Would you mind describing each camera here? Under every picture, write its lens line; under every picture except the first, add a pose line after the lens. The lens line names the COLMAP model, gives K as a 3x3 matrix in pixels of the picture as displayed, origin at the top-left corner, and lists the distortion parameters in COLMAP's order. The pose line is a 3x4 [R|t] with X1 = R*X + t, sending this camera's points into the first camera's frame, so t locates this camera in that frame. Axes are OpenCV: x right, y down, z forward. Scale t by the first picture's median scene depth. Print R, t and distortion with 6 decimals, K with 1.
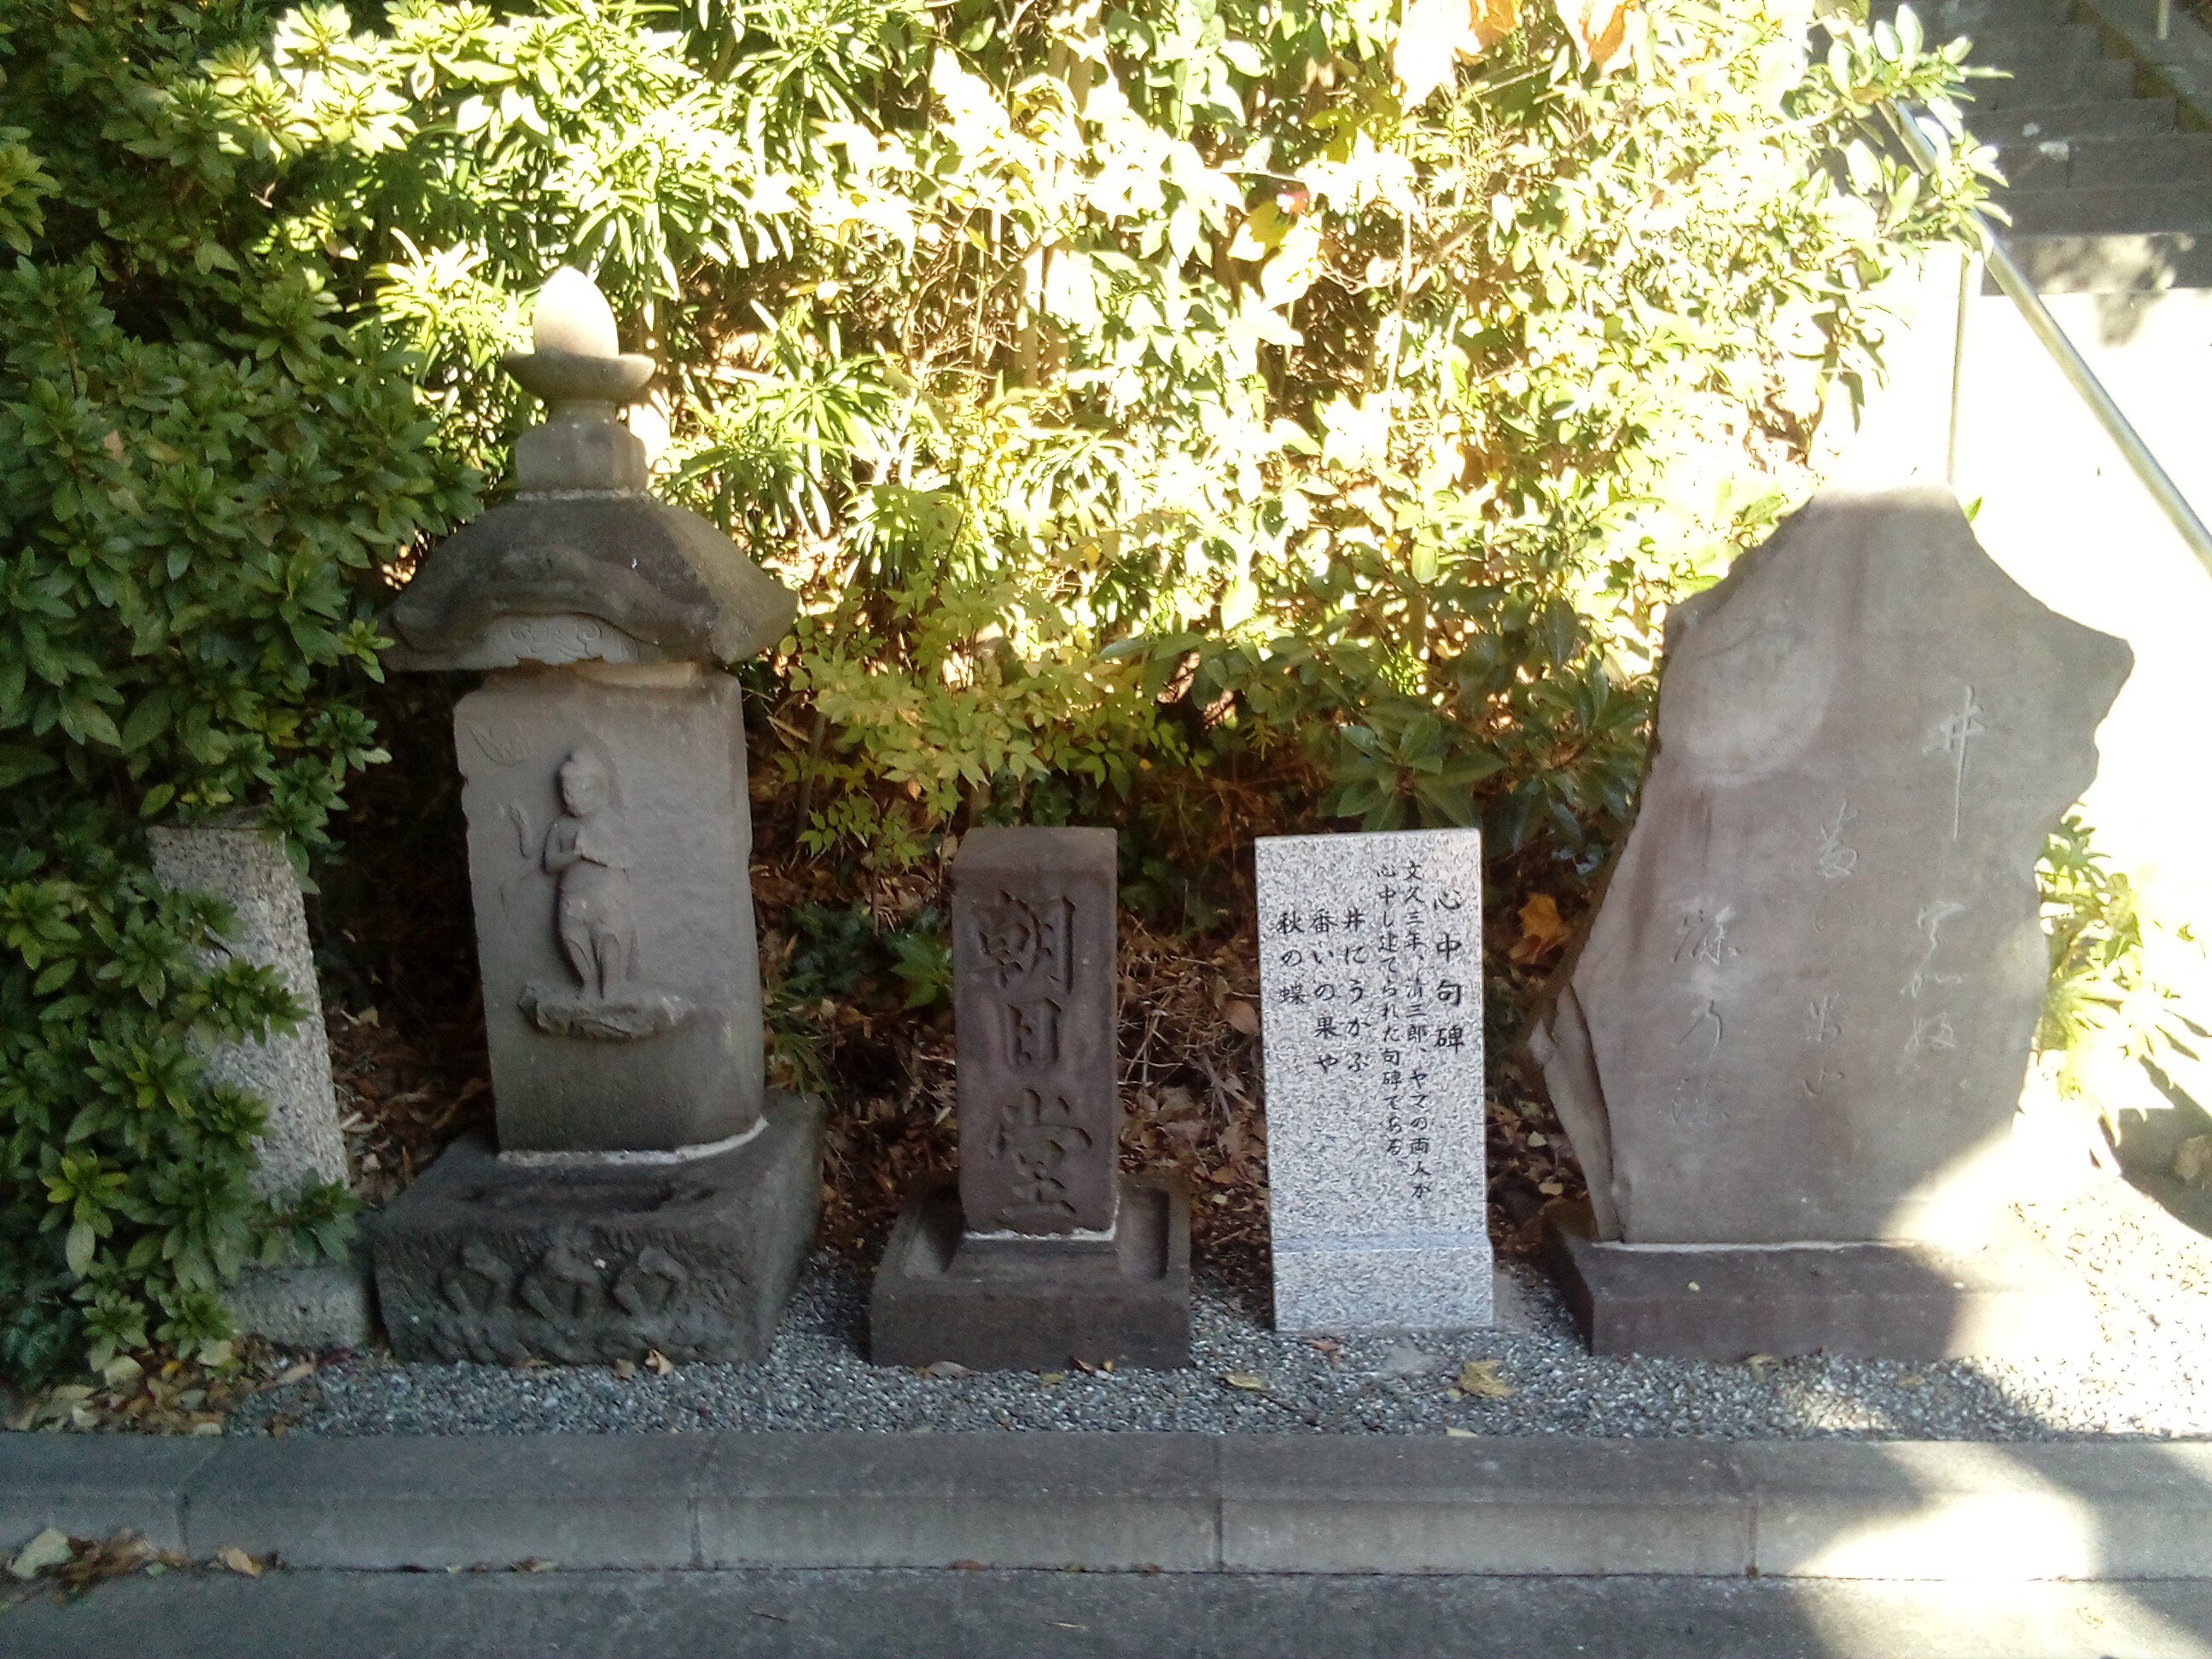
lens RADIAL K [[1686.0, 0, 1106.0], [0, 1686.0, 829.5], [0, 0, 1]] dist [0.058471, -0.155478]
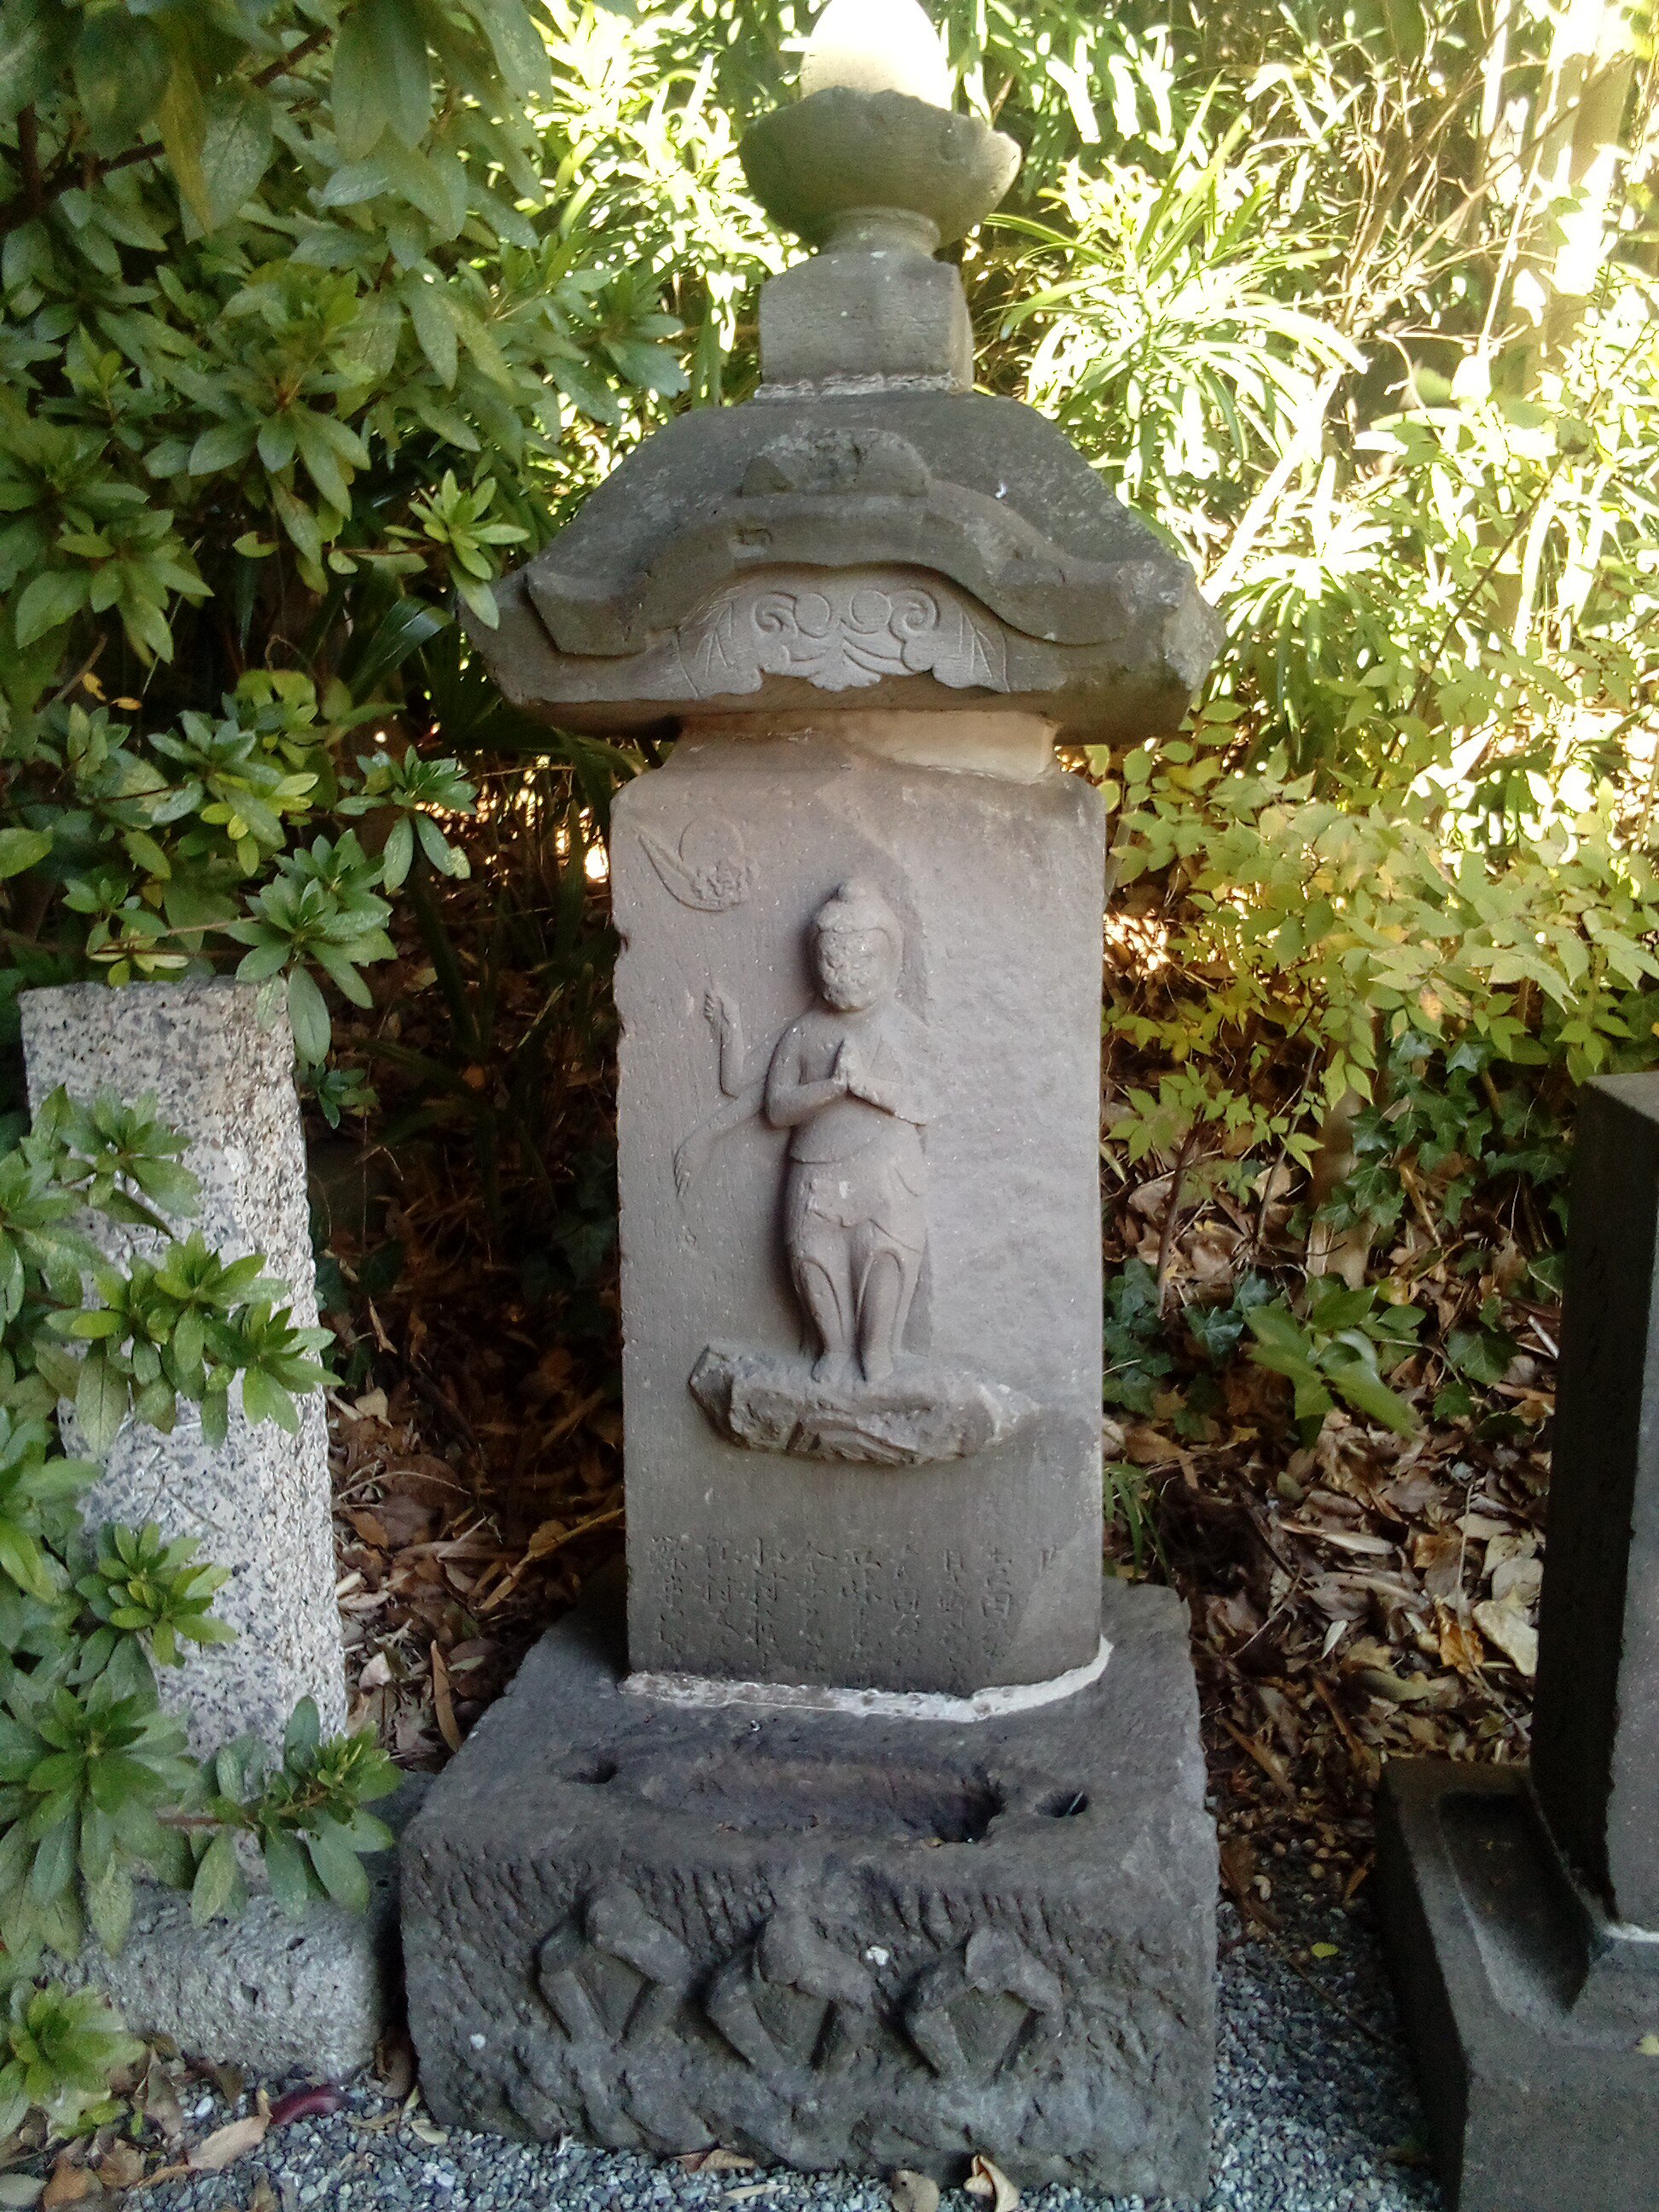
lens RADIAL K [[1750.5, 0, 829.5], [0, 1750.5, 1106.0], [0, 0, 1]] dist [0.045739, -0.077439]
pose [[0.992970, 0.029121, -0.114731, -0.252554], [-0.039617, 0.995127, -0.090290, 0.066611], [0.111542, 0.094201, 0.989285, 0.481314]]
